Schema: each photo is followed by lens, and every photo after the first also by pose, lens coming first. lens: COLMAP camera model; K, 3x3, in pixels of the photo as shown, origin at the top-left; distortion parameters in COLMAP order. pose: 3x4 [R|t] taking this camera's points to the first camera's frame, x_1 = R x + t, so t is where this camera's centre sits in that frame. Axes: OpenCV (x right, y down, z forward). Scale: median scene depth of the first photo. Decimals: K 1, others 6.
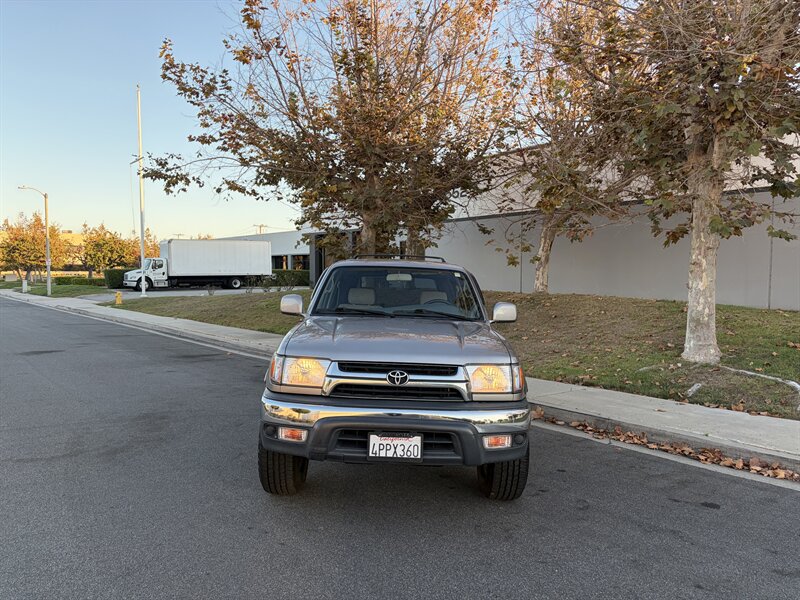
lens RADIAL K [[604.5, 0, 398.8], [0, 604.5, 297.5], [0, 0, 1]] dist [0.055567, -0.054174]
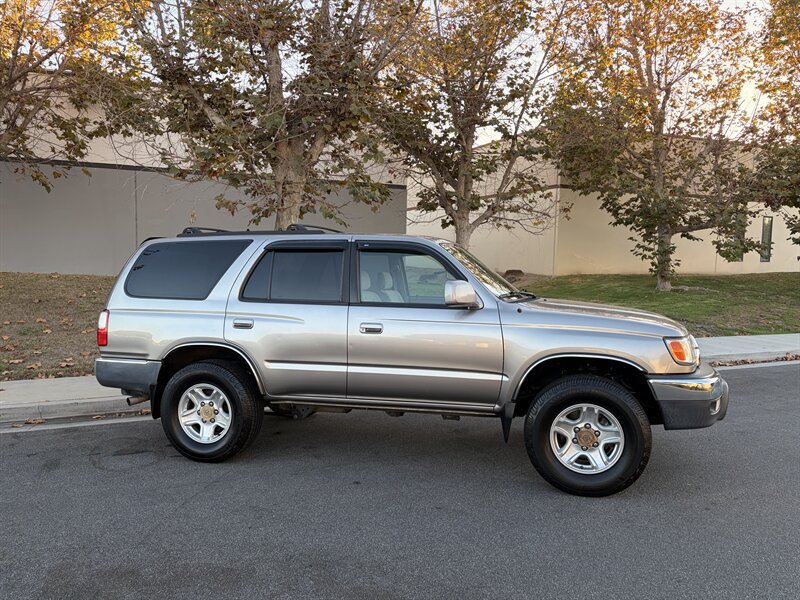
lens RADIAL K [[604.5, 0, 400.9], [0, 604.5, 301.9], [0, 0, 1]] dist [0.055567, -0.054174]
pose [[0.263575, -0.072443, 0.961915, -0.392986], [0.020714, 0.997371, 0.069437, -0.013473], [-0.964417, 0.001623, 0.264382, 0.360362]]
